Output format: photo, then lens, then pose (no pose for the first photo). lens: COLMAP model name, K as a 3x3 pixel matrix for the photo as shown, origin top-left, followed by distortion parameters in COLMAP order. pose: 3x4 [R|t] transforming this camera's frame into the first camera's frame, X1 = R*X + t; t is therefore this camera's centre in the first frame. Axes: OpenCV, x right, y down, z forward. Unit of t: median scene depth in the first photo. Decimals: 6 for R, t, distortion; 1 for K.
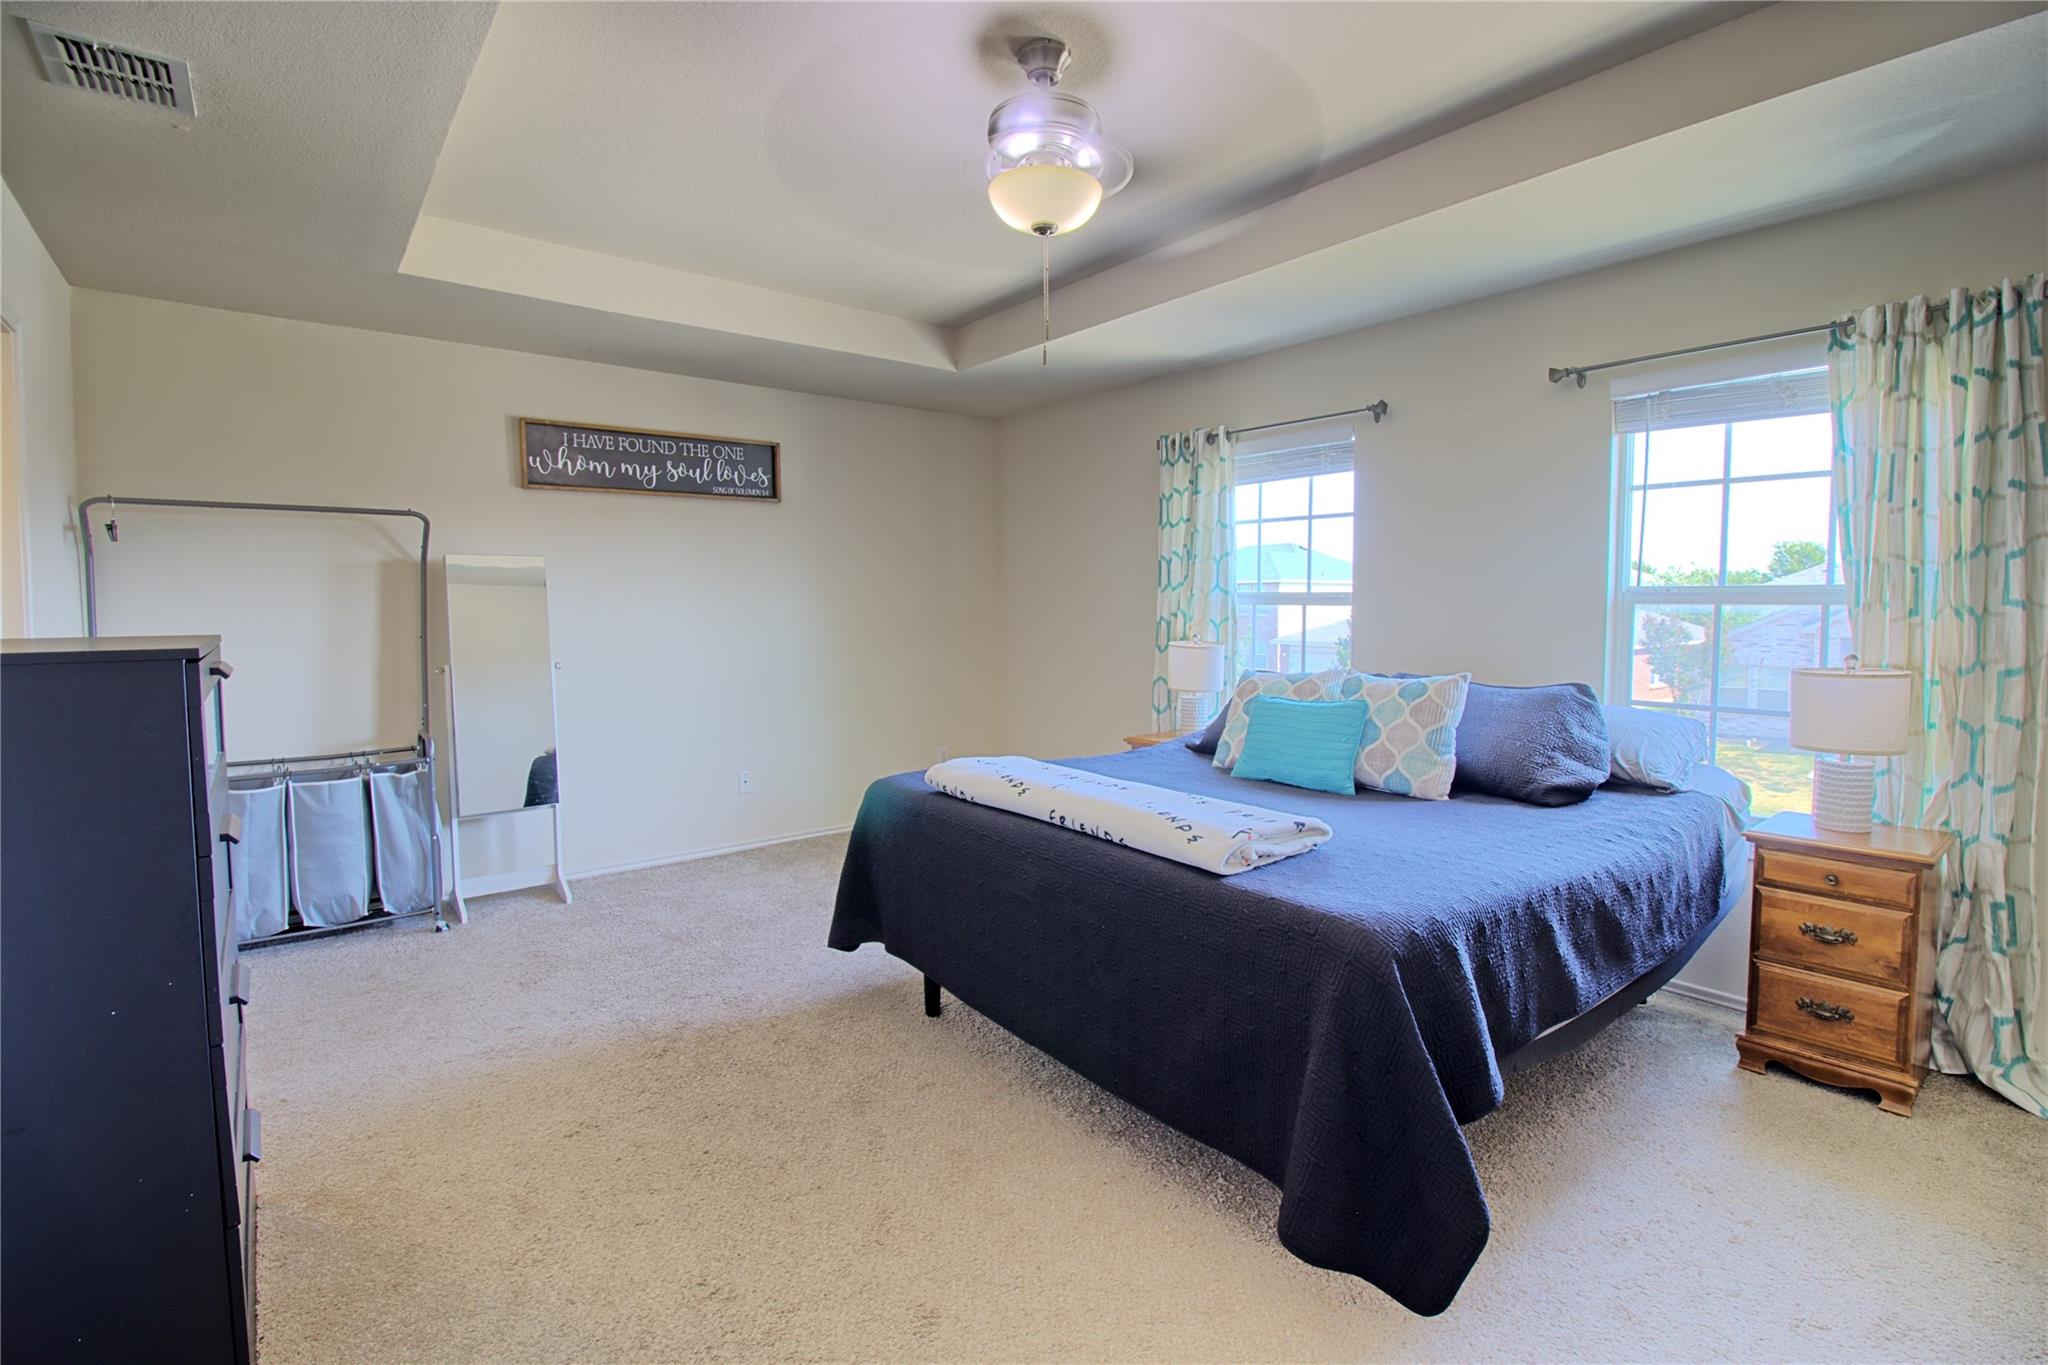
lens RADIAL K [[940.6, 0, 1026.0], [0, 940.6, 672.6], [0, 0, 1]] dist [-0.005628, -0.010198]
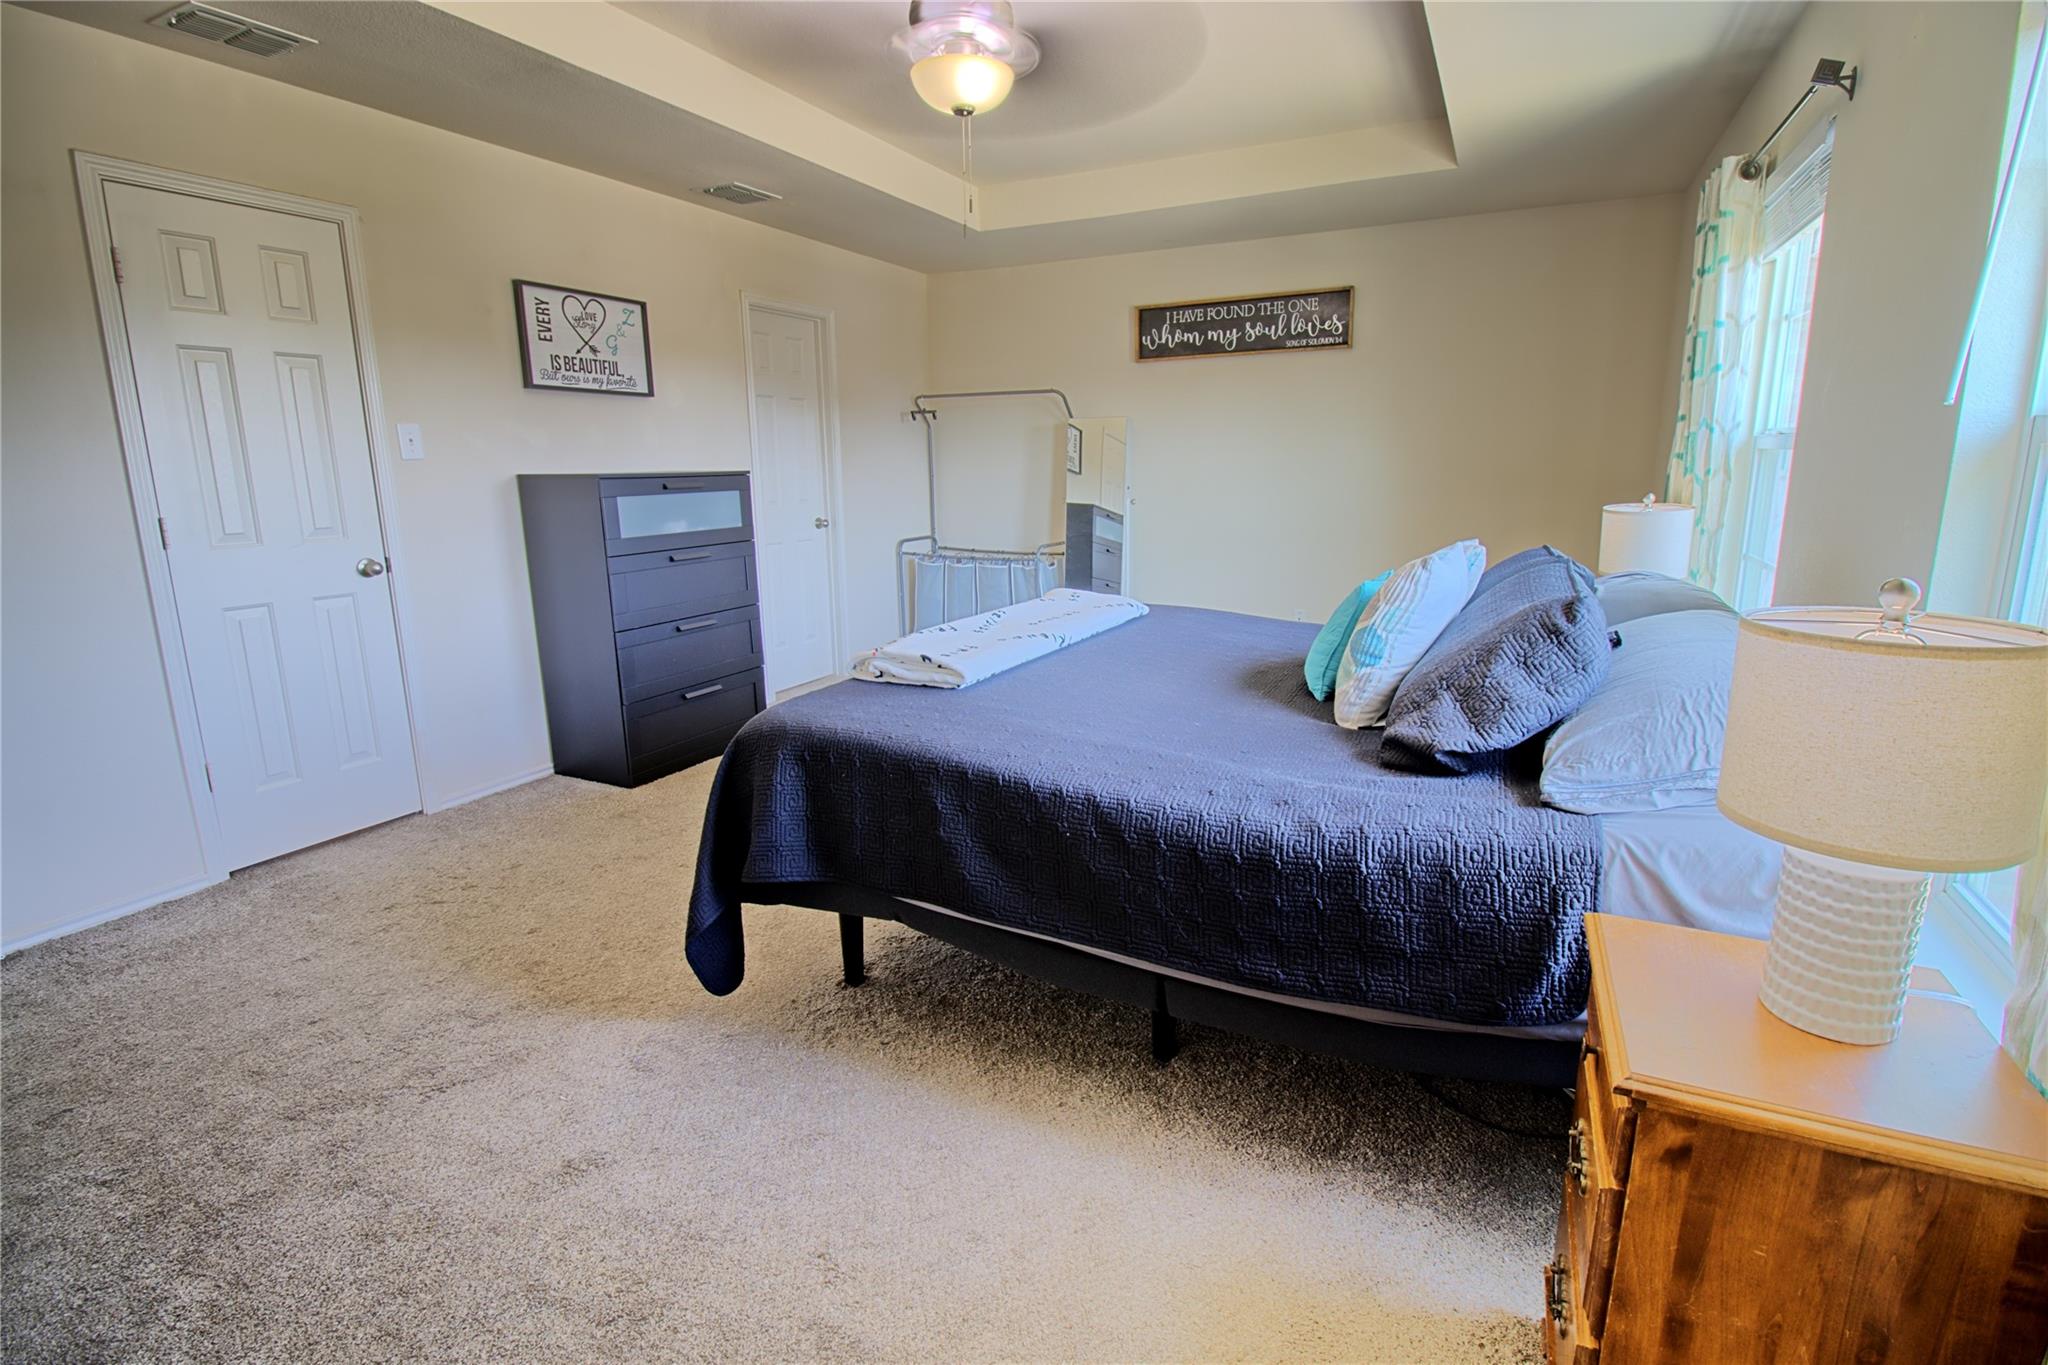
lens RADIAL K [[940.6, 0, 1024.9], [0, 940.6, 674.2], [0, 0, 1]] dist [-0.005628, -0.010198]
pose [[0.400094, 0.207406, -0.892697, 0.608041], [-0.059543, 0.977880, 0.200511, -0.022361], [0.914538, -0.027069, 0.403593, 0.288198]]
